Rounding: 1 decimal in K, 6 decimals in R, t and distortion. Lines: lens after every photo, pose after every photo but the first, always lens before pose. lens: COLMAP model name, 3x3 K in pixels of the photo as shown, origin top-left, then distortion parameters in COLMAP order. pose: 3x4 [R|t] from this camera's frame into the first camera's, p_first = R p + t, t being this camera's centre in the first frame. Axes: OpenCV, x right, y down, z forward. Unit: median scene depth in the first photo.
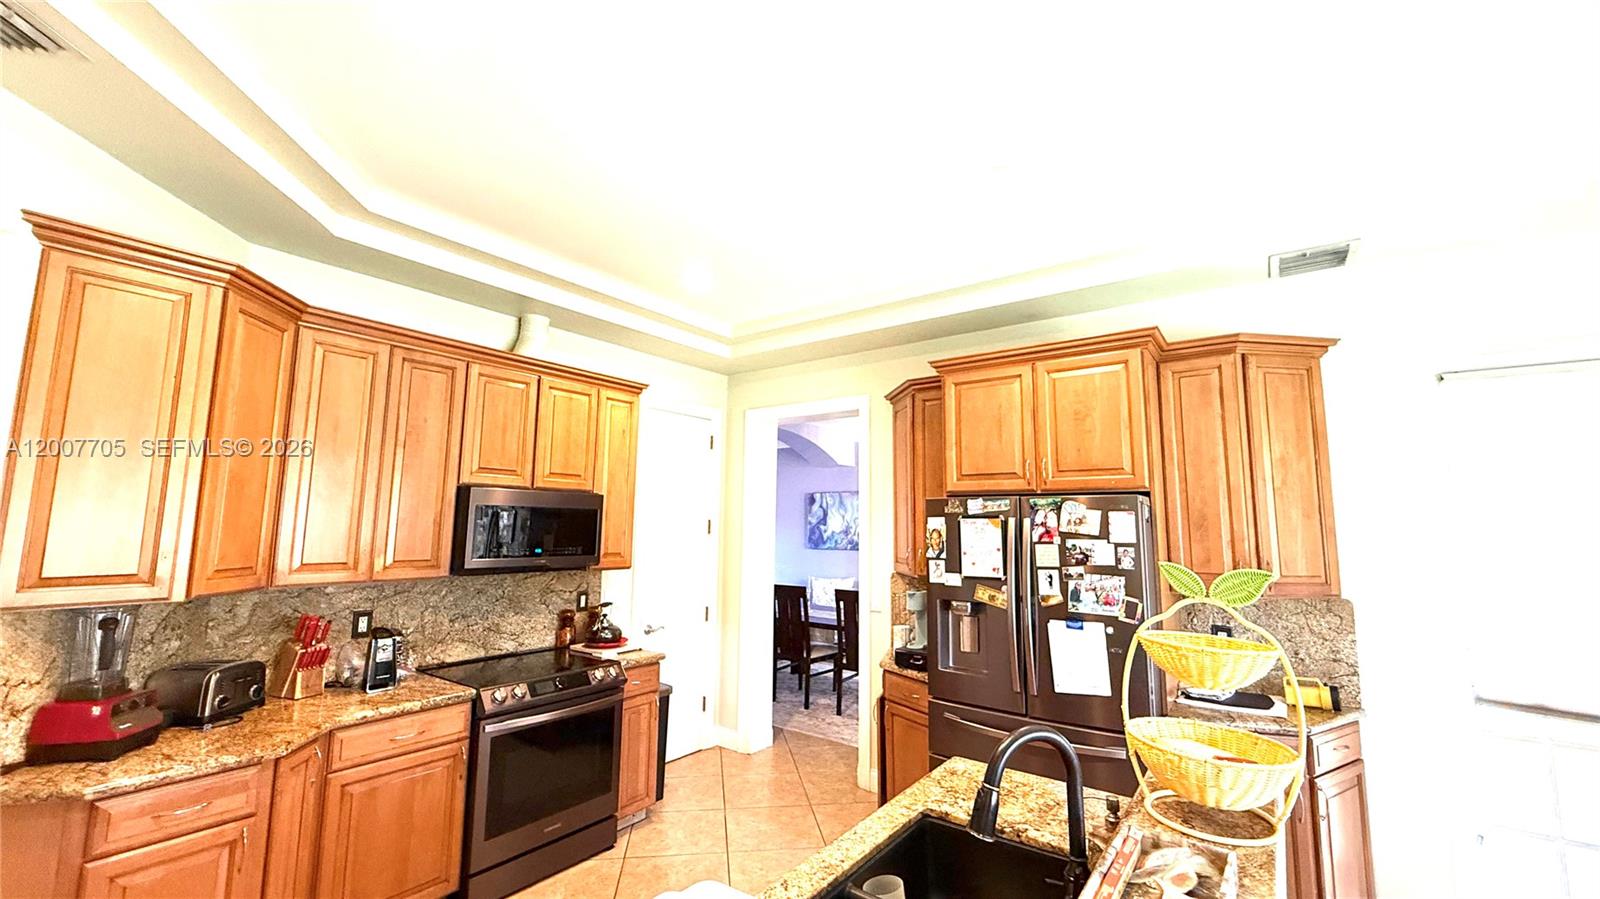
lens RADIAL K [[663.3, 0, 800.0], [0, 663.3, 449.5], [0, 0, 1]] dist [-0.001221, 0.000418]
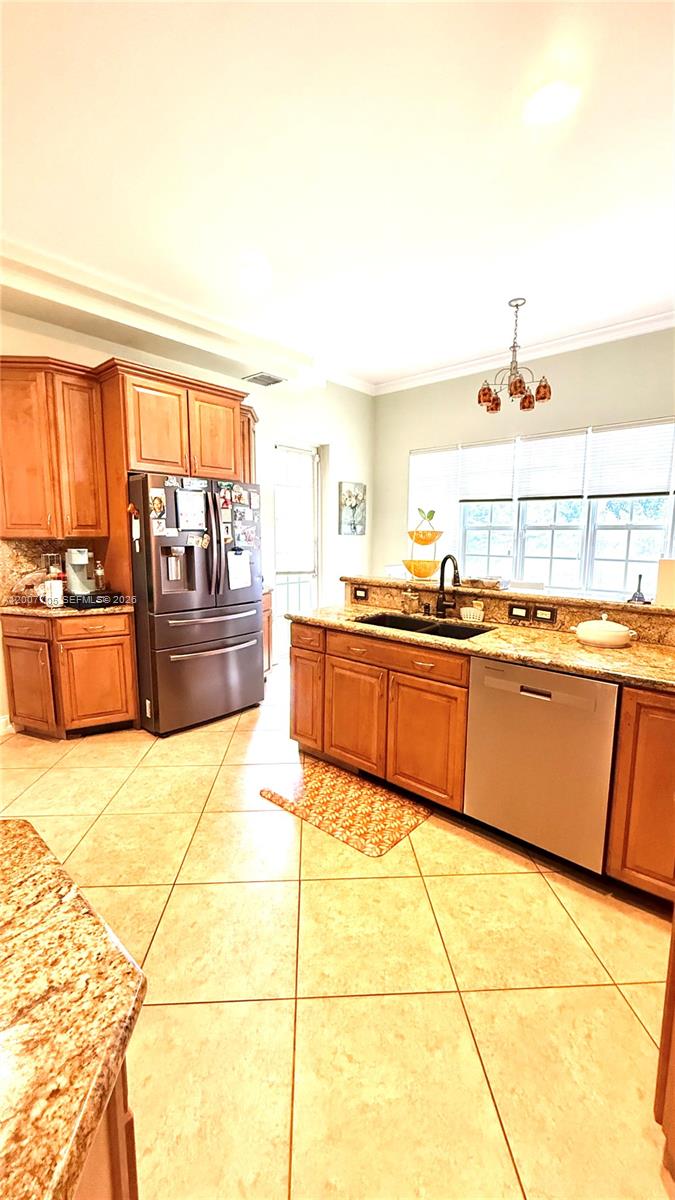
lens RADIAL K [[497.5, 0, 337.5], [0, 497.5, 600.0], [0, 0, 1]] dist [-0.001221, 0.000418]
pose [[0.055722, -0.148948, 0.987274, -0.916151], [-0.121874, 0.980401, 0.154789, 0.137072], [-0.990980, -0.128948, 0.036477, 0.621913]]
